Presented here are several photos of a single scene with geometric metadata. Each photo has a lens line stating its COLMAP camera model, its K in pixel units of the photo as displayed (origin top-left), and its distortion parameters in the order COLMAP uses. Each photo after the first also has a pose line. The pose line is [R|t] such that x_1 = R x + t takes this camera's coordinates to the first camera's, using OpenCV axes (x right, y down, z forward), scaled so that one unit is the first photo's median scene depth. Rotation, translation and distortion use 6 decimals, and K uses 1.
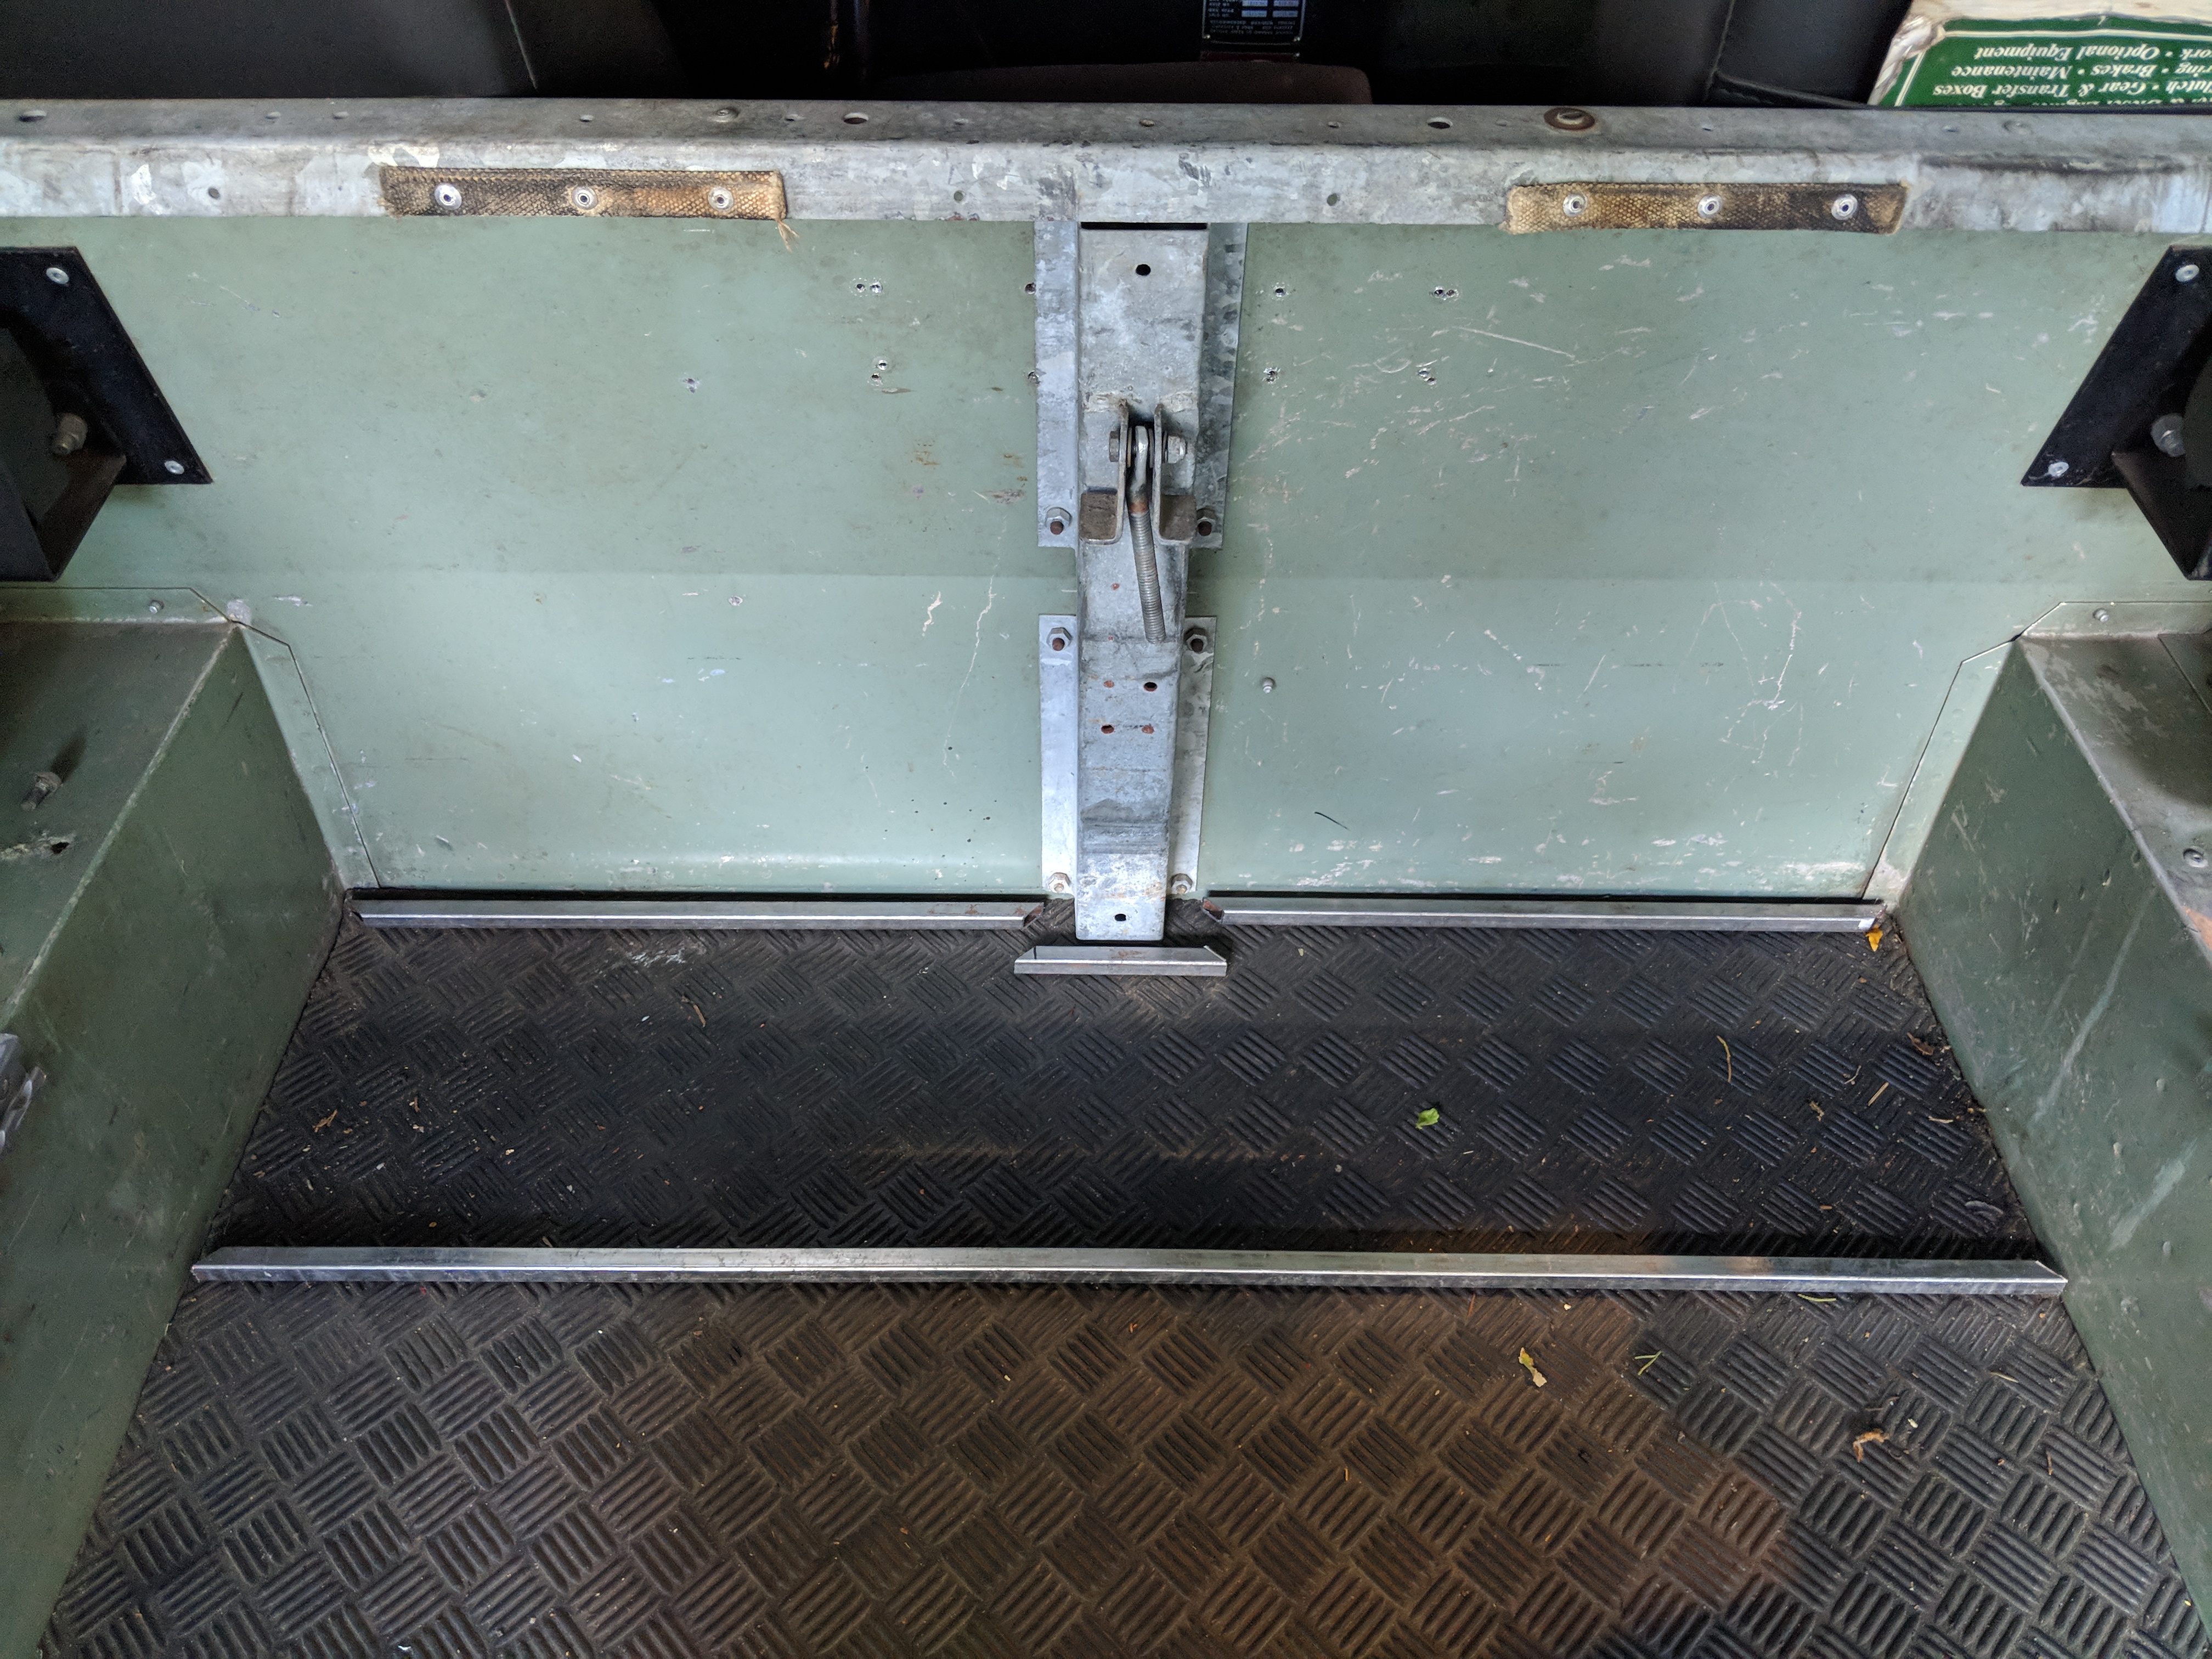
lens RADIAL K [[1726.7, 0, 1107.7], [0, 1726.7, 827.4], [0, 0, 1]] dist [-0.027816, 0.021494]
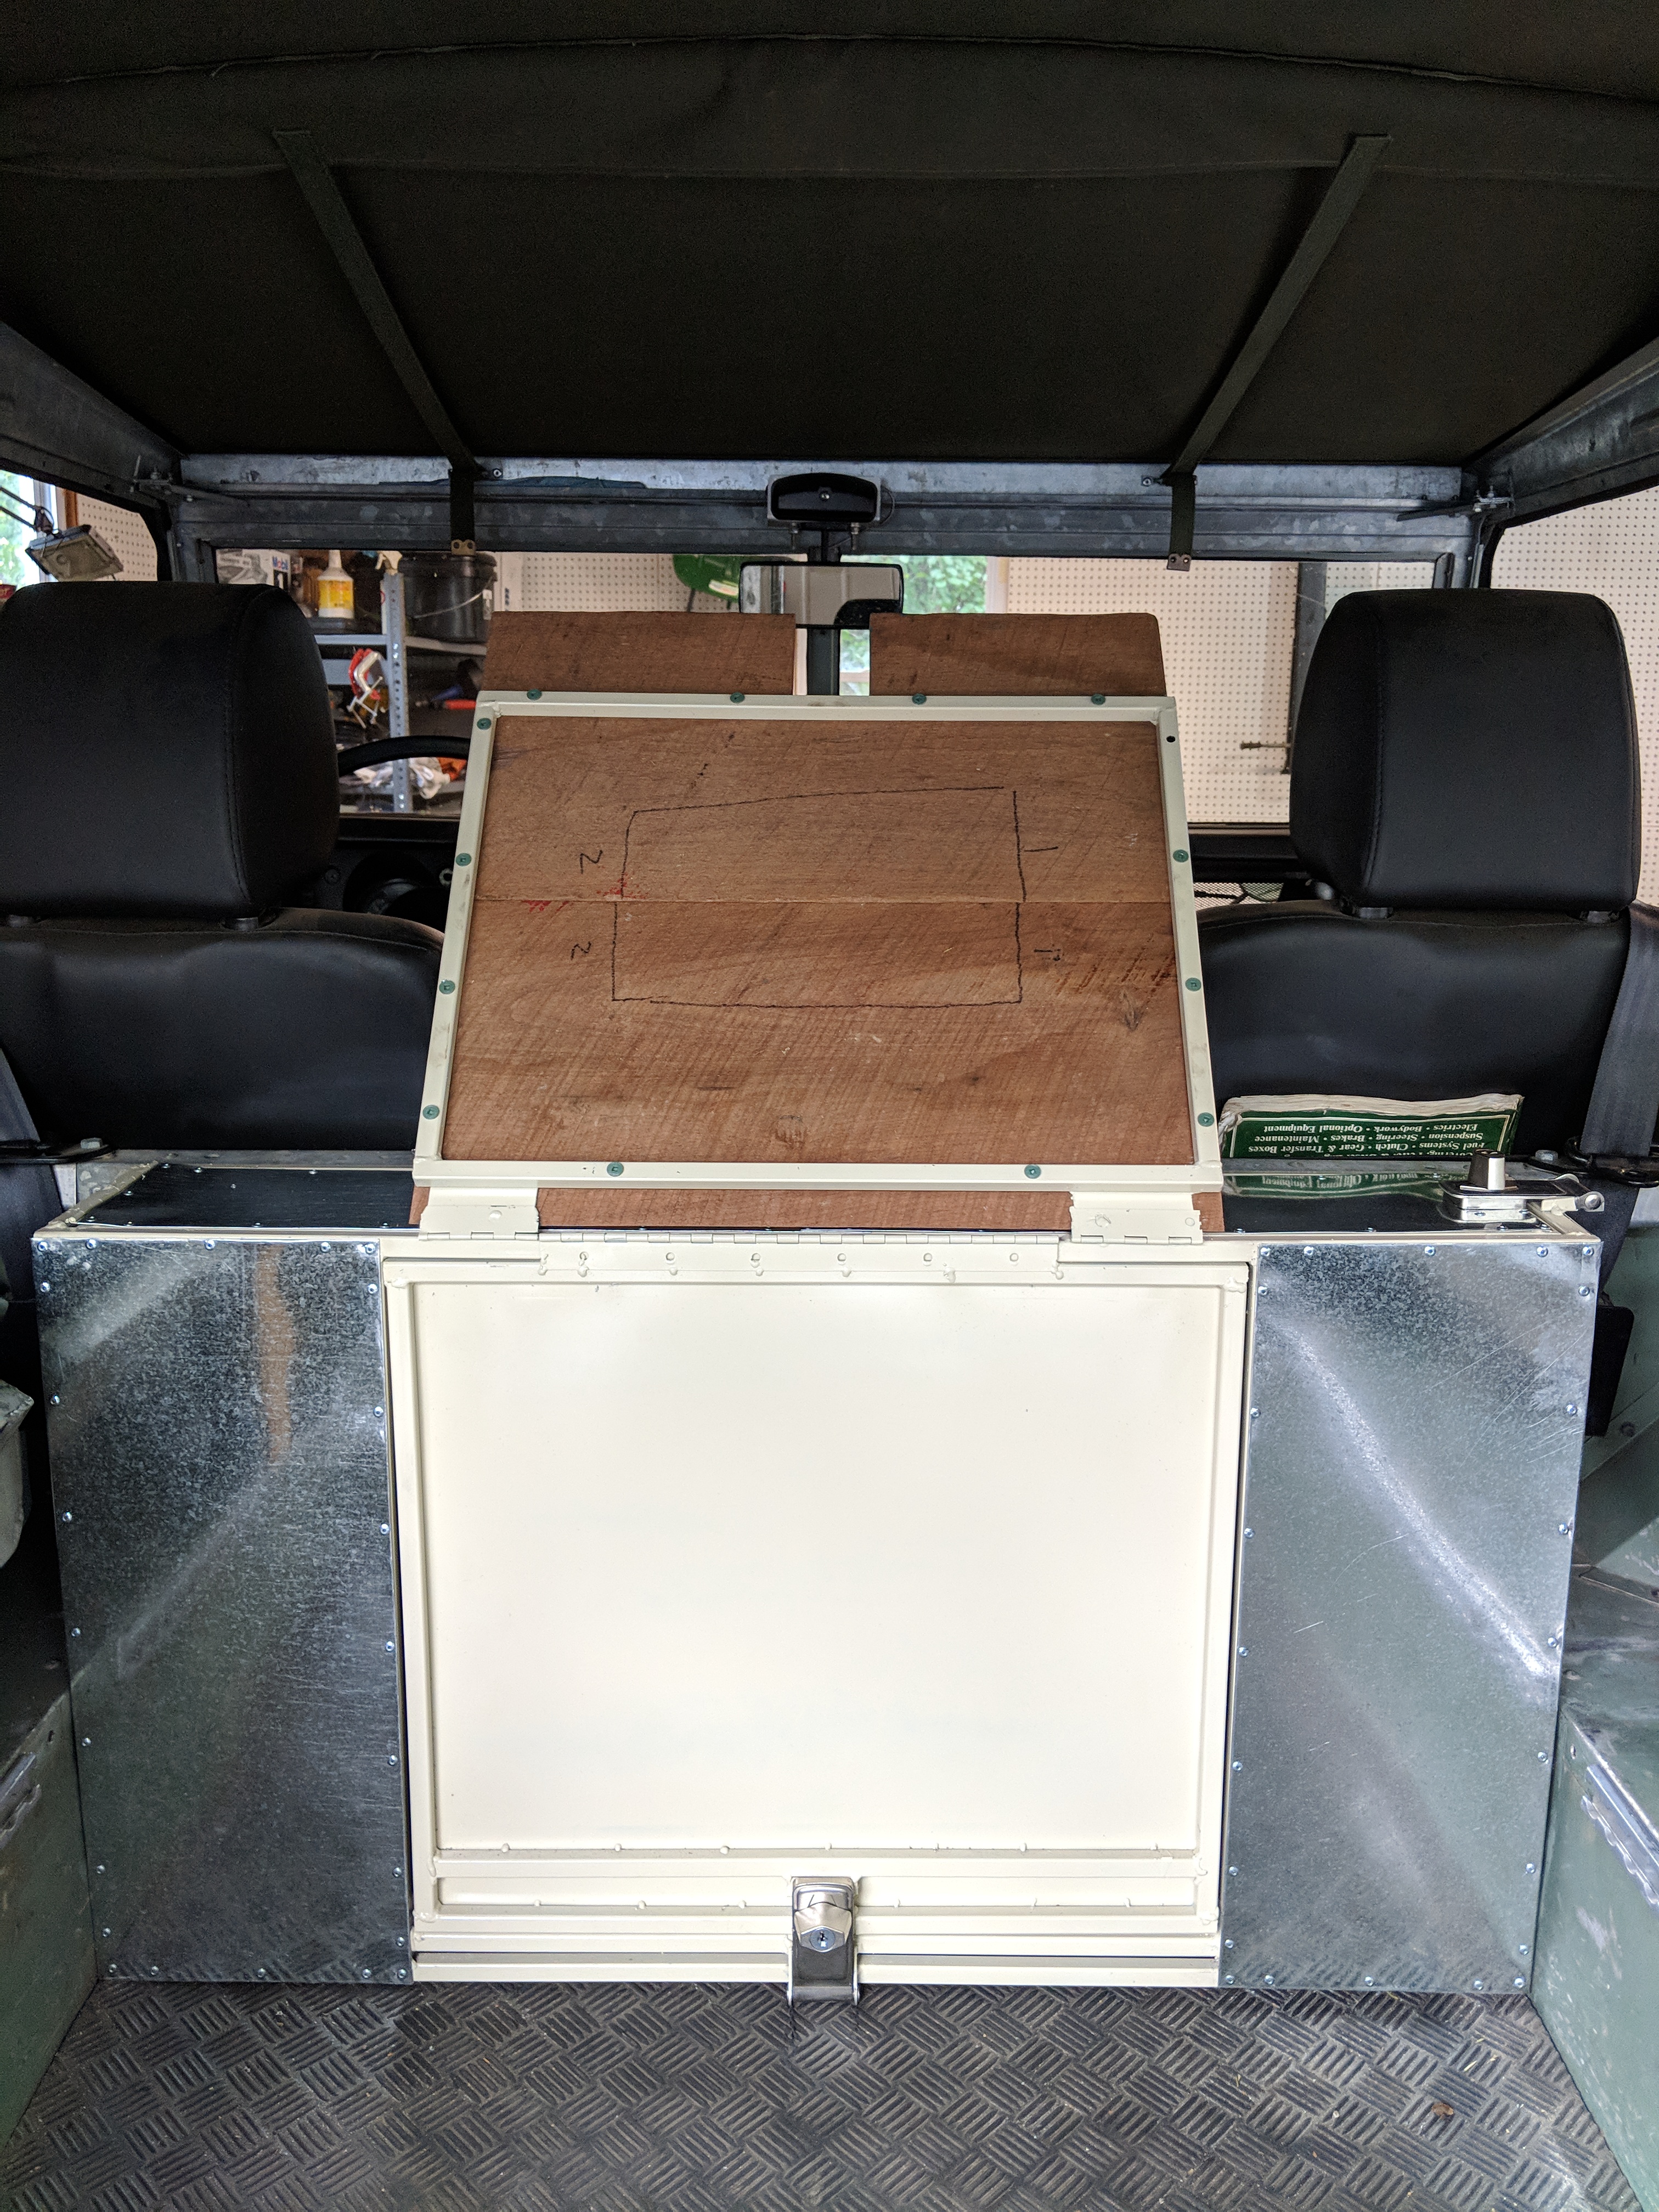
lens RADIAL K [[1726.7, 0, 824.8], [0, 1726.7, 1098.5], [0, 0, 1]] dist [-0.027816, 0.021494]
pose [[0.999999, -0.000229, -0.001469, 0.024887], [-0.000546, 0.862720, -0.505681, 0.393689], [0.001383, 0.505681, 0.862719, -0.535810]]
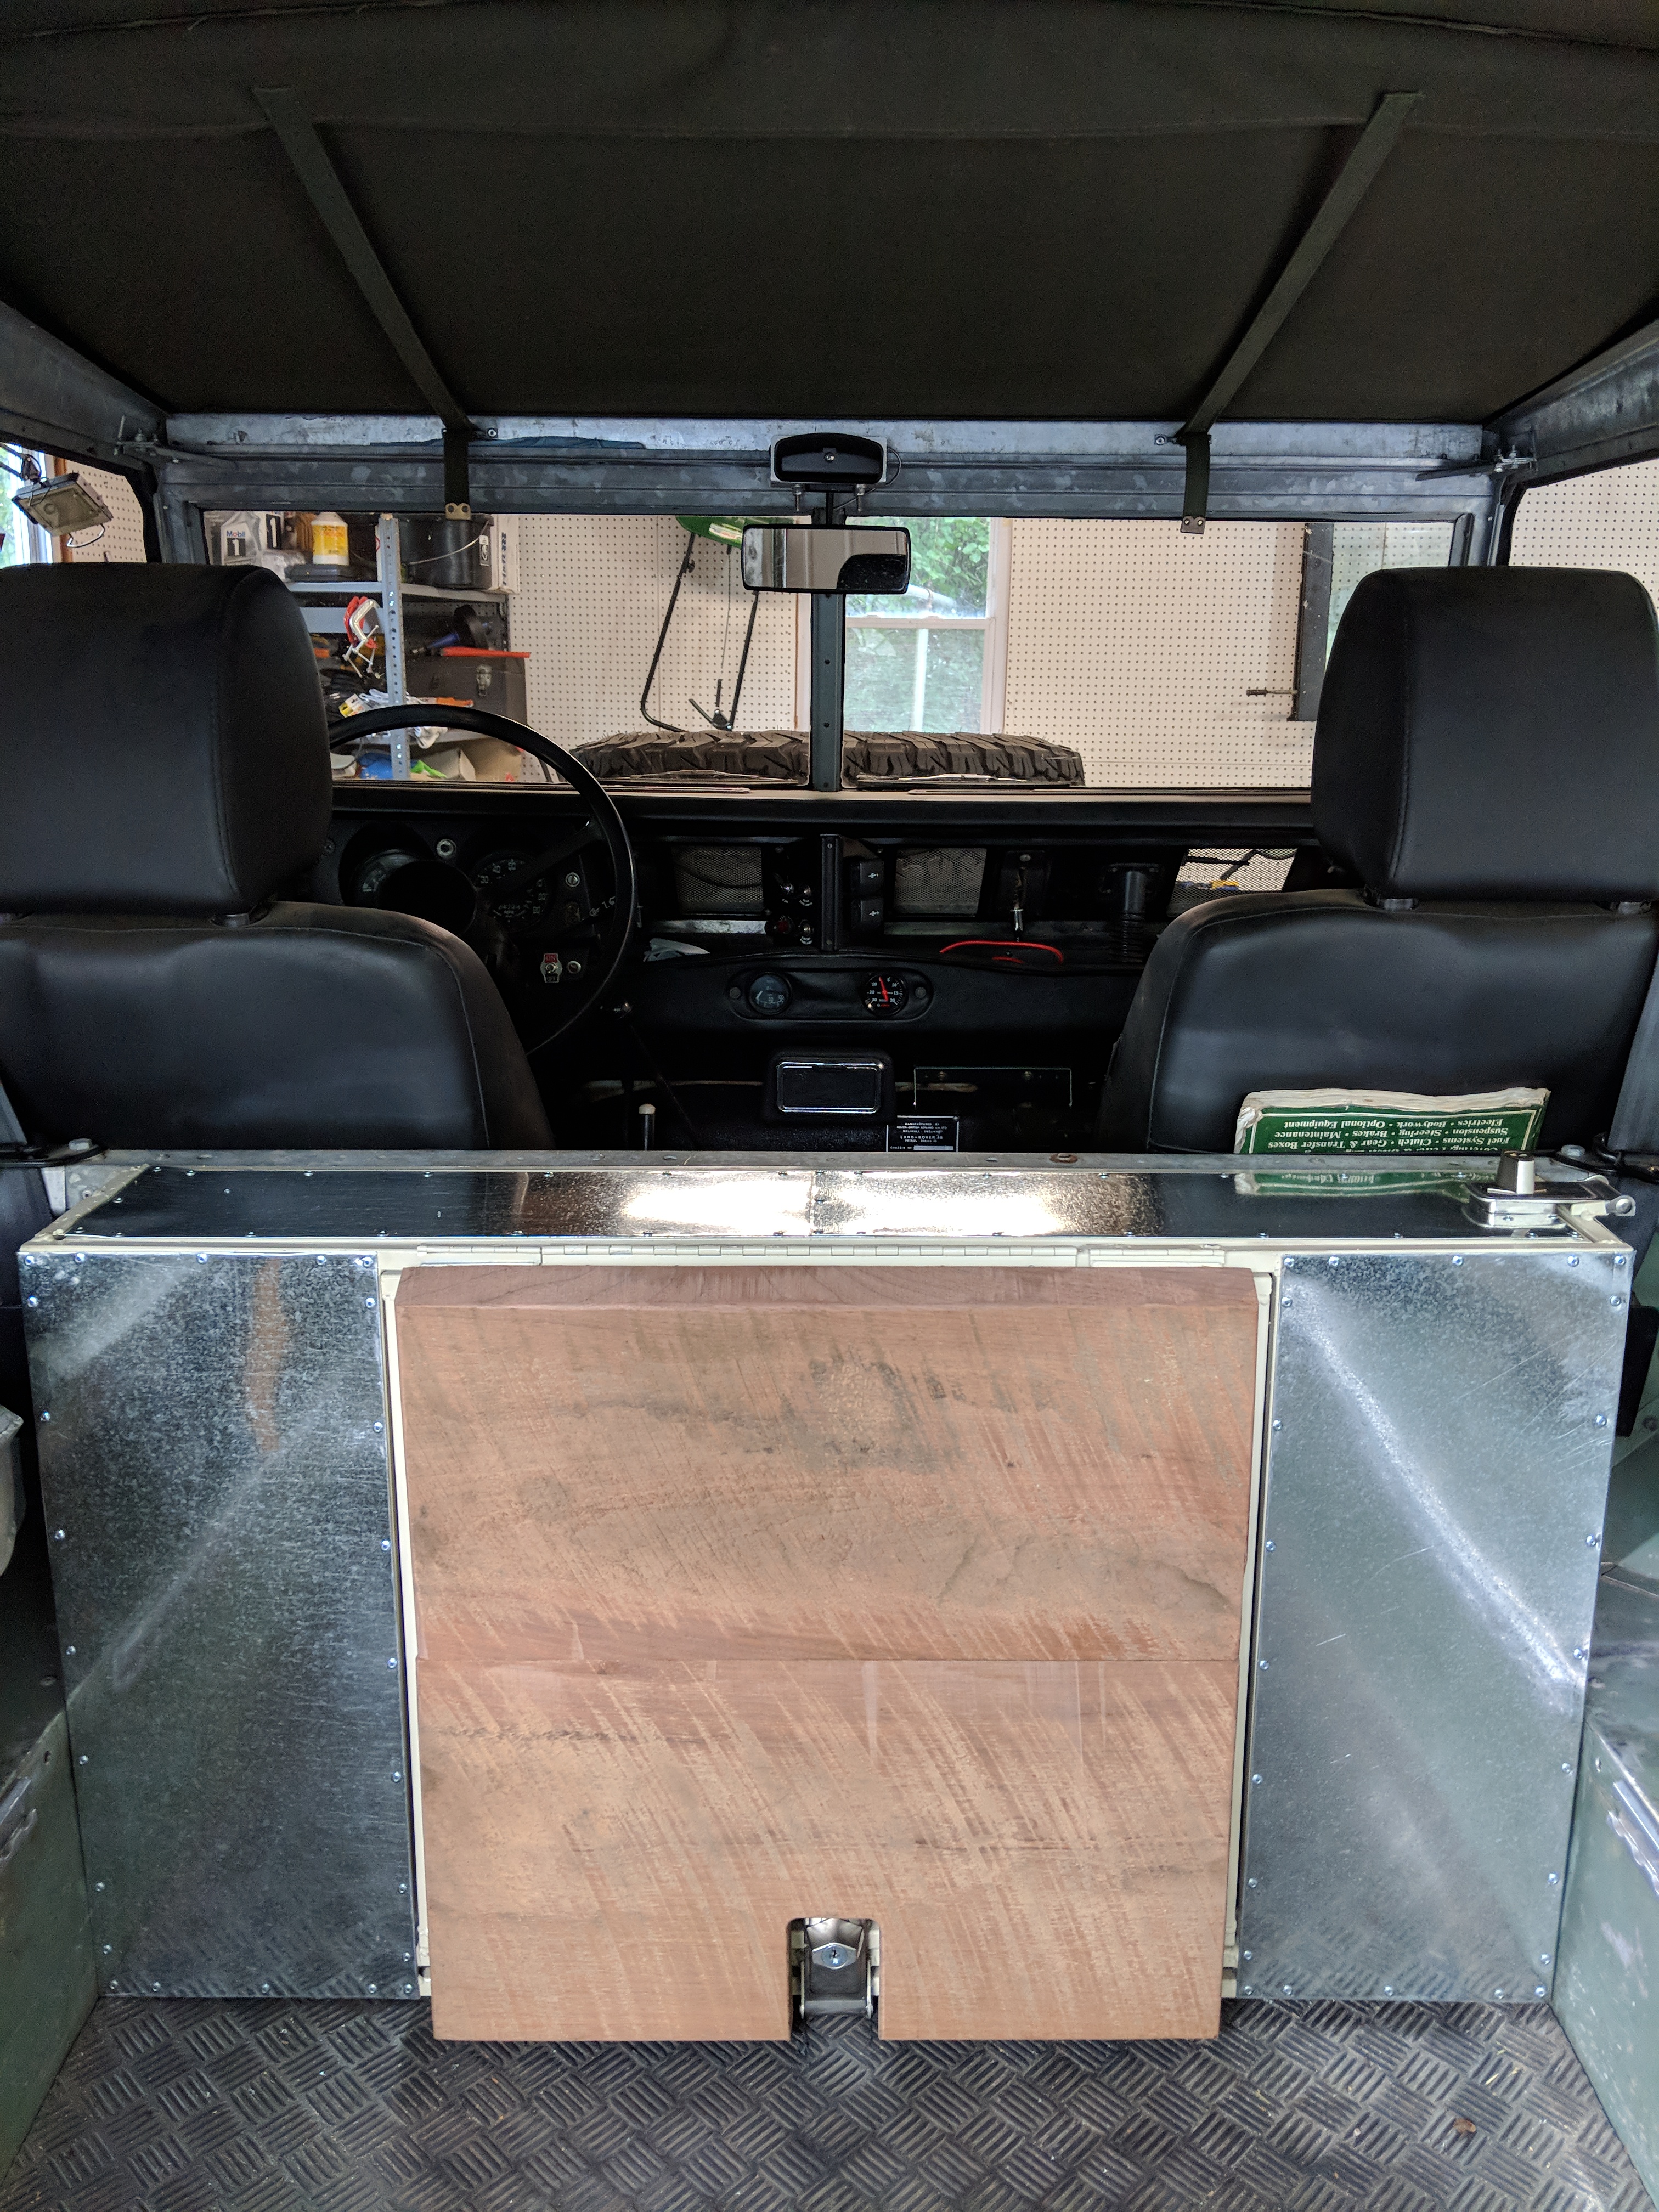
lens RADIAL K [[1726.7, 0, 834.8], [0, 1726.7, 1086.8], [0, 0, 1]] dist [-0.027816, 0.021494]
pose [[0.999988, -0.003847, 0.003043, 0.018598], [0.004837, 0.876415, -0.481532, 0.328942], [-0.000815, 0.481541, 0.876423, -0.524662]]
